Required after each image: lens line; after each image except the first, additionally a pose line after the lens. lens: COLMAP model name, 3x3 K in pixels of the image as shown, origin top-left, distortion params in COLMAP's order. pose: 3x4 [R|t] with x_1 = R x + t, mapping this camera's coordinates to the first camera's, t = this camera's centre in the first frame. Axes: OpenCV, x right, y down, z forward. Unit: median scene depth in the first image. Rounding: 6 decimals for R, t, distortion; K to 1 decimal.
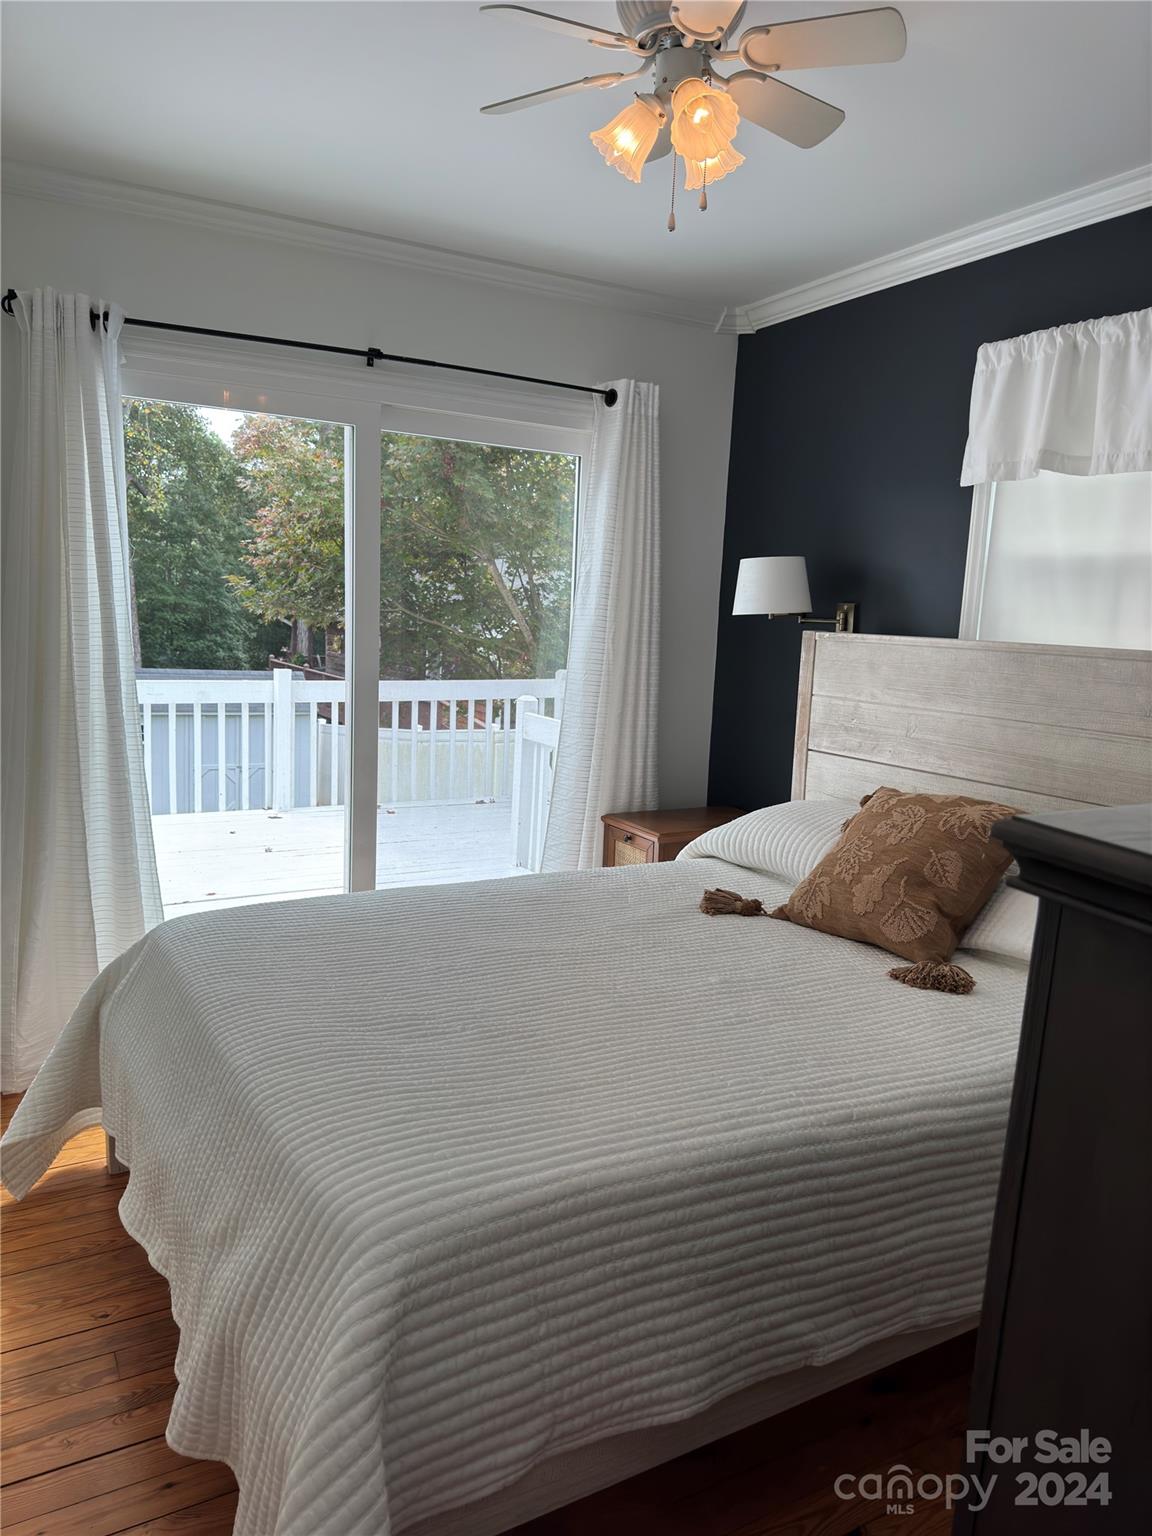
lens RADIAL K [[1061.0, 0, 576.0], [0, 1061.0, 768.0], [0, 0, 1]] dist [0.105382, -0.172957]
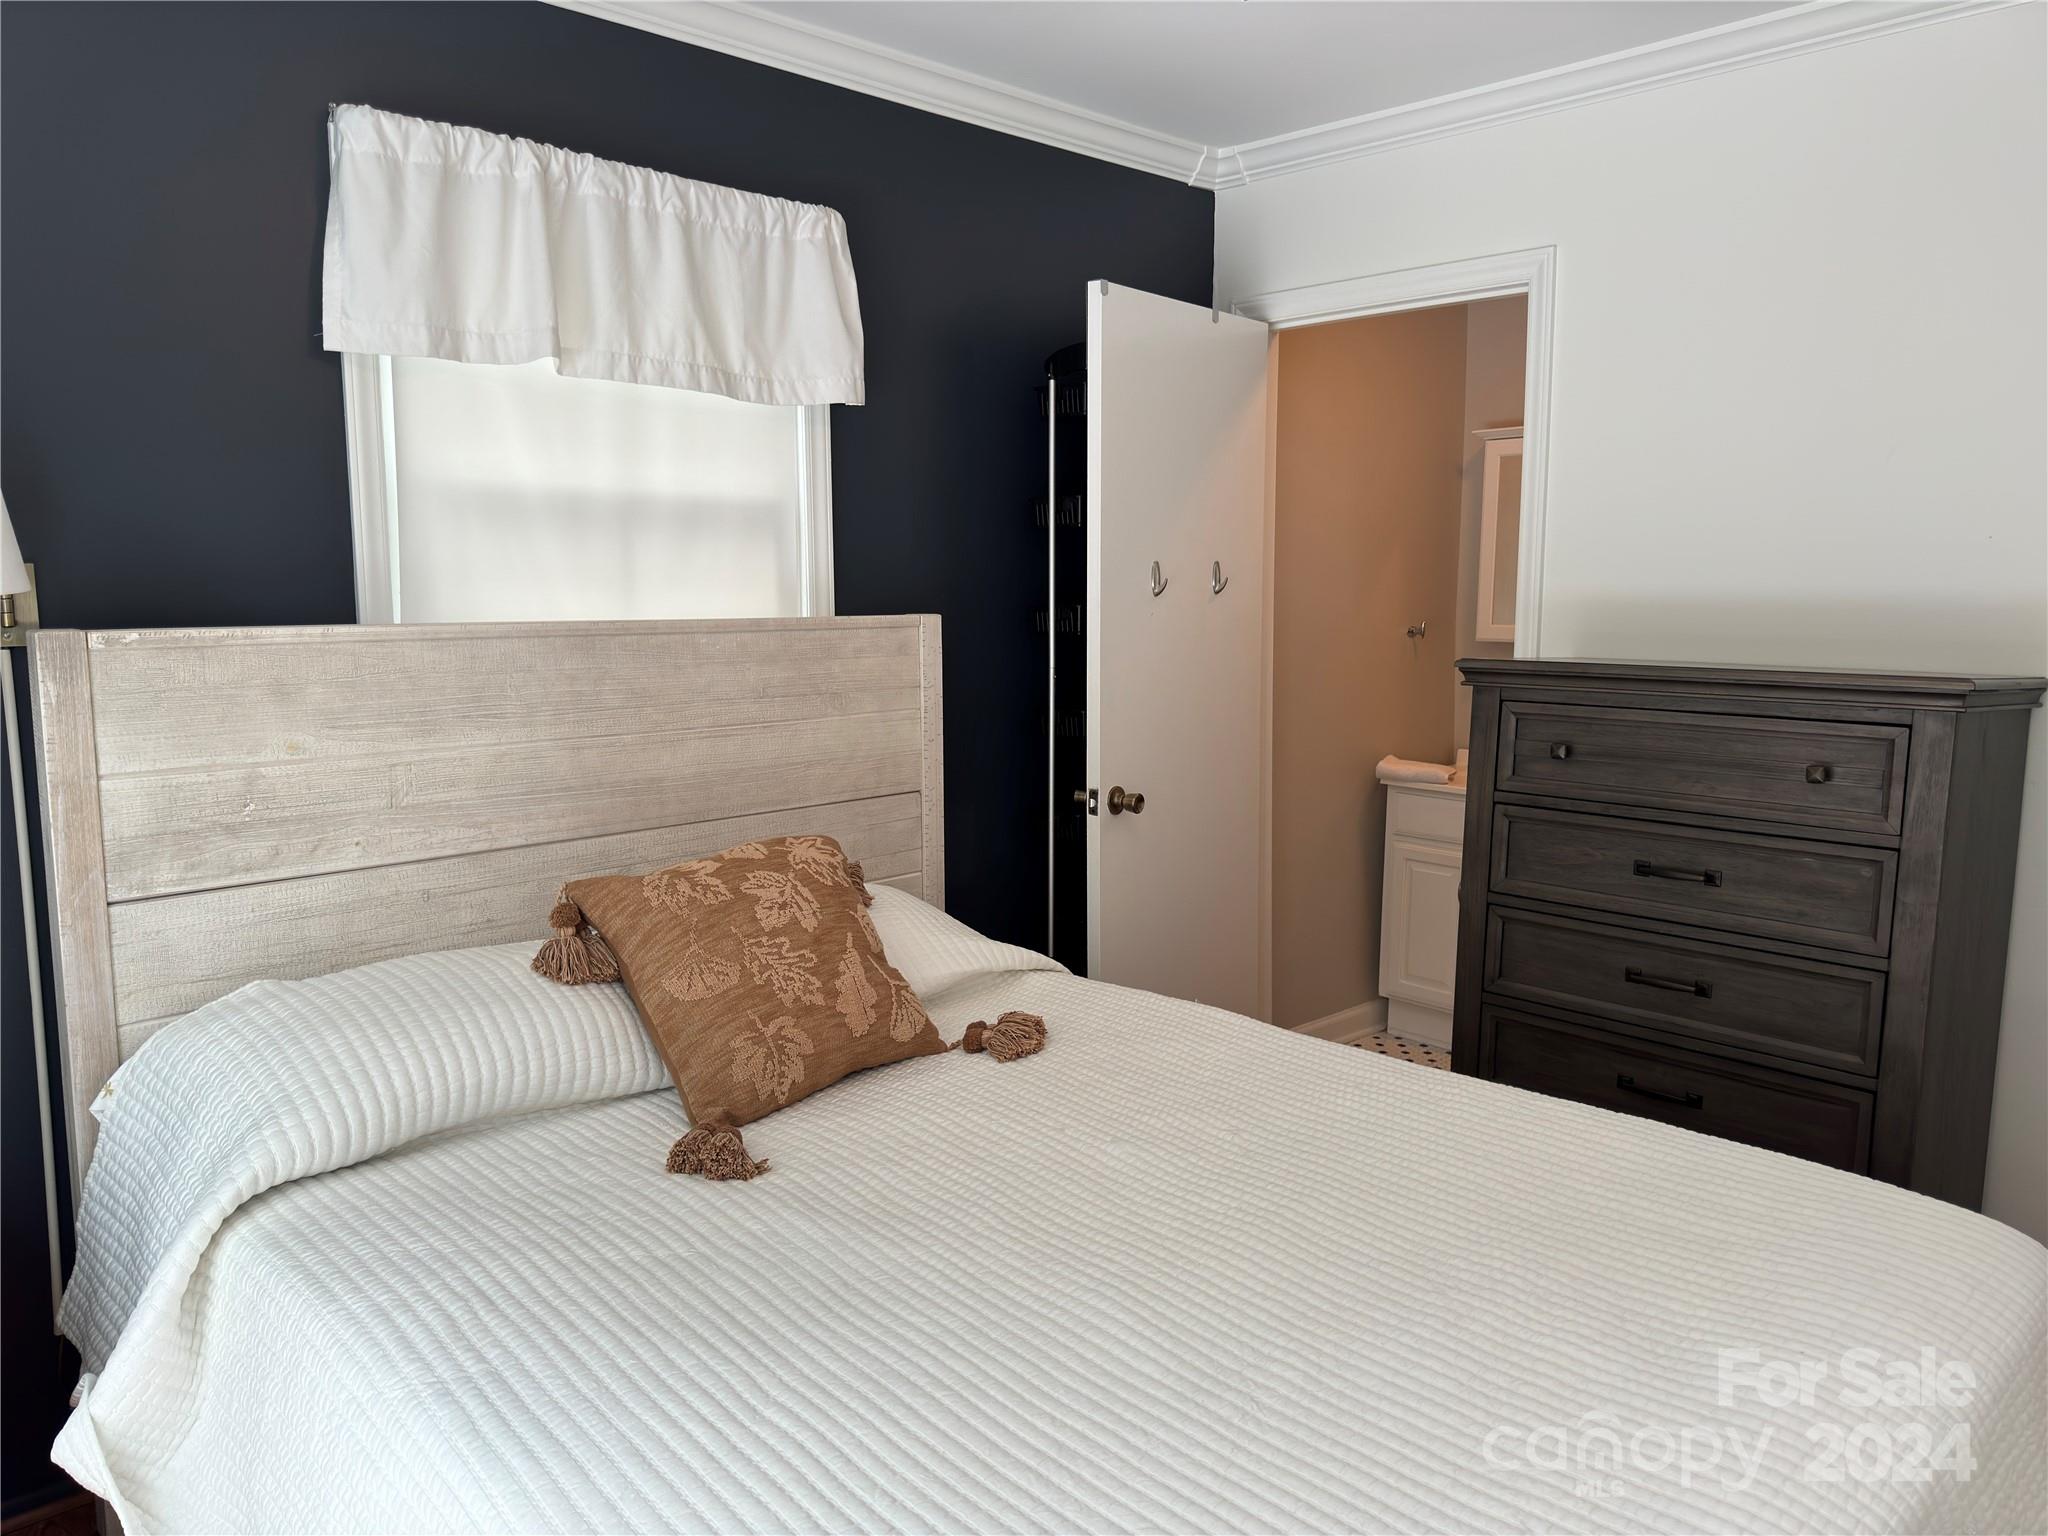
lens RADIAL K [[1414.6, 0, 1024.0], [0, 1414.6, 768.0], [0, 0, 1]] dist [0.105382, -0.172957]
pose [[-0.246209, -0.162129, 0.955560, -0.499502], [0.139457, 0.969724, 0.200465, -0.162428], [-0.959131, 0.182616, -0.216145, 0.918674]]
